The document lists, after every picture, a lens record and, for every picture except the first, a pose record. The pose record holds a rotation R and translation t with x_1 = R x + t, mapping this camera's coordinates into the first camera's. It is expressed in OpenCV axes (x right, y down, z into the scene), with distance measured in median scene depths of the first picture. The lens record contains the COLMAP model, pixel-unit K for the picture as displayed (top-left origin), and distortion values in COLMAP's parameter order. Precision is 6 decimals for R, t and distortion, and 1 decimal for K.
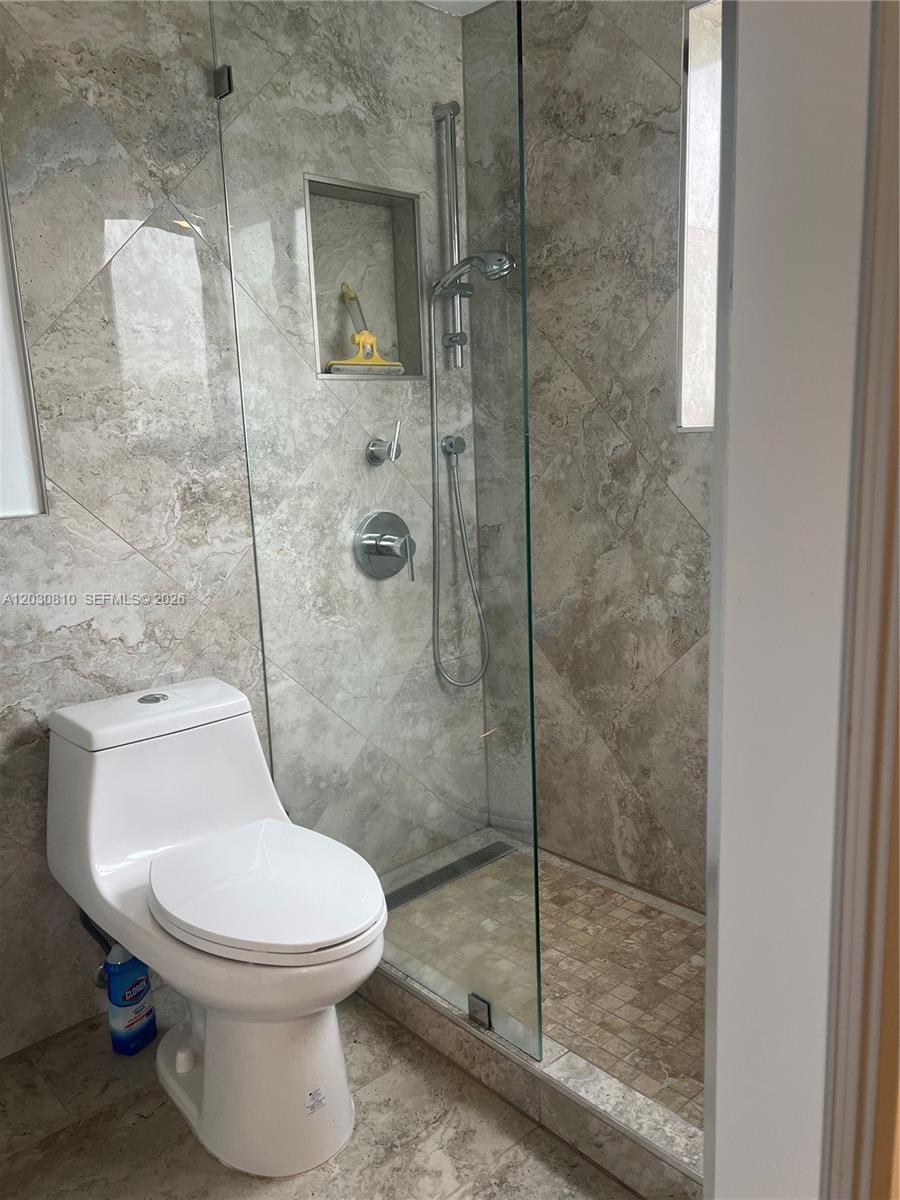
lens RADIAL K [[904.0, 0, 458.7], [0, 904.0, 599.0], [0, 0, 1]] dist [0.057452, -0.063441]
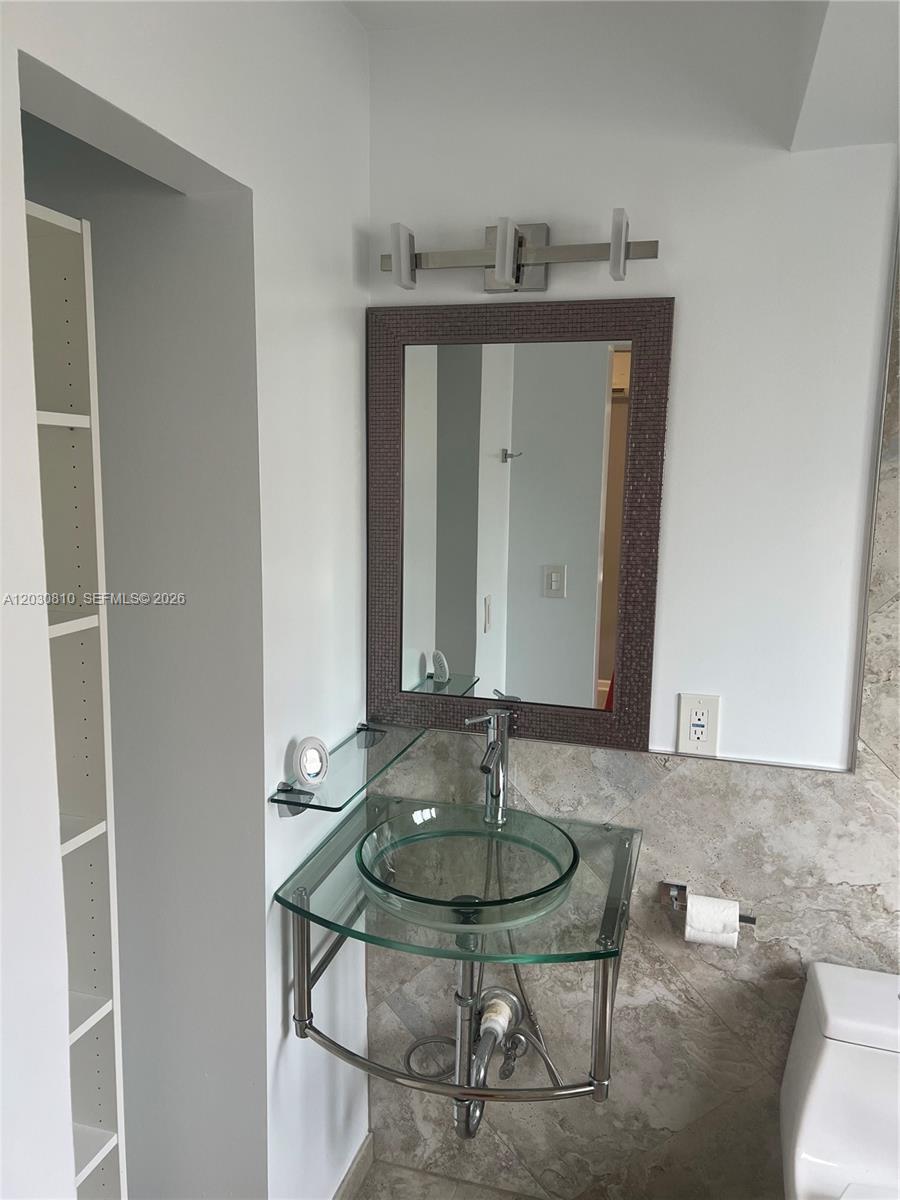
lens RADIAL K [[904.0, 0, 447.1], [0, 904.0, 603.4], [0, 0, 1]] dist [0.057452, -0.063441]
pose [[0.508268, 0.172201, -0.843807, 0.110523], [-0.199276, 0.976730, 0.079294, -0.218937], [0.837826, 0.127848, 0.530756, 0.062290]]
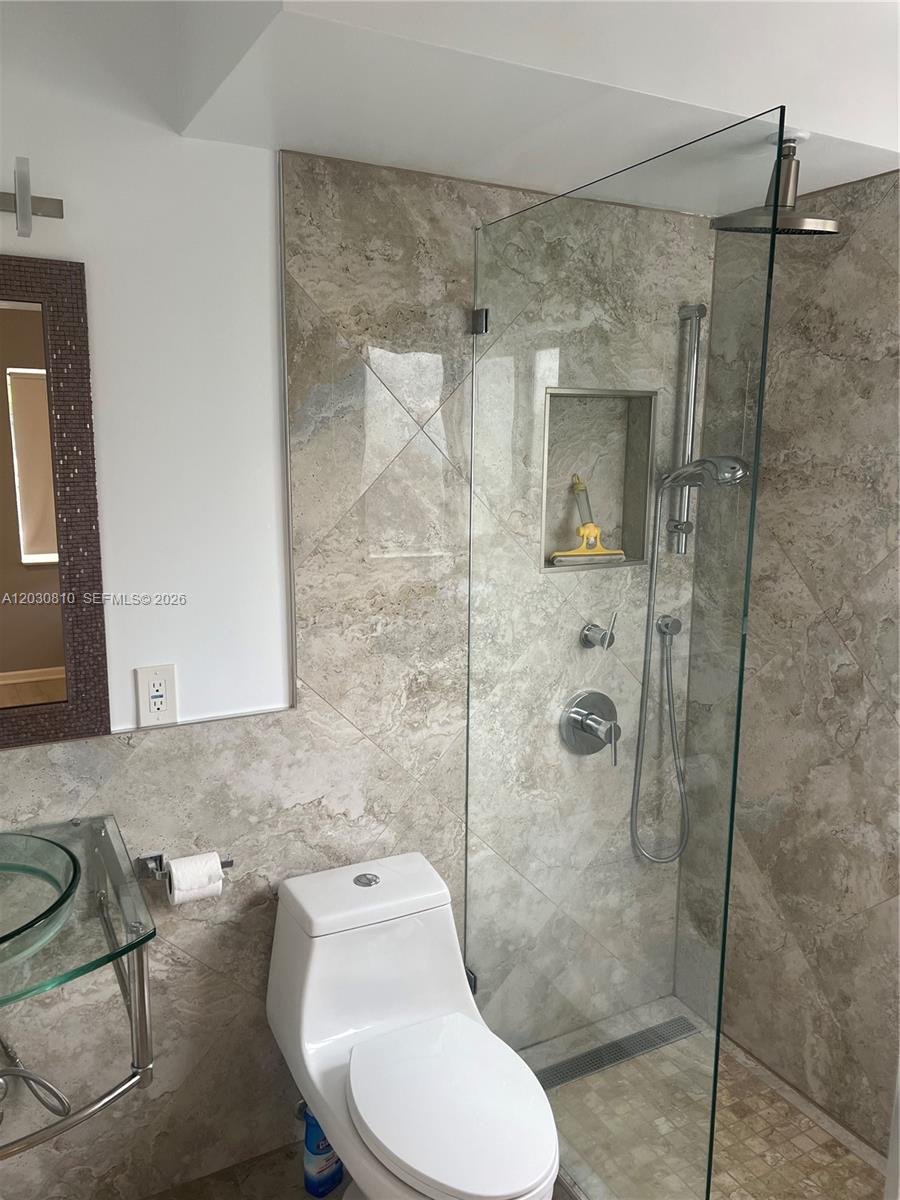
lens RADIAL K [[904.0, 0, 442.7], [0, 904.0, 605.0], [0, 0, 1]] dist [0.057452, -0.063441]
pose [[0.965248, 0.088972, -0.245724, -0.003593], [-0.091896, 0.995768, -0.000435, -0.197493], [0.244645, 0.023001, 0.969340, -0.048827]]
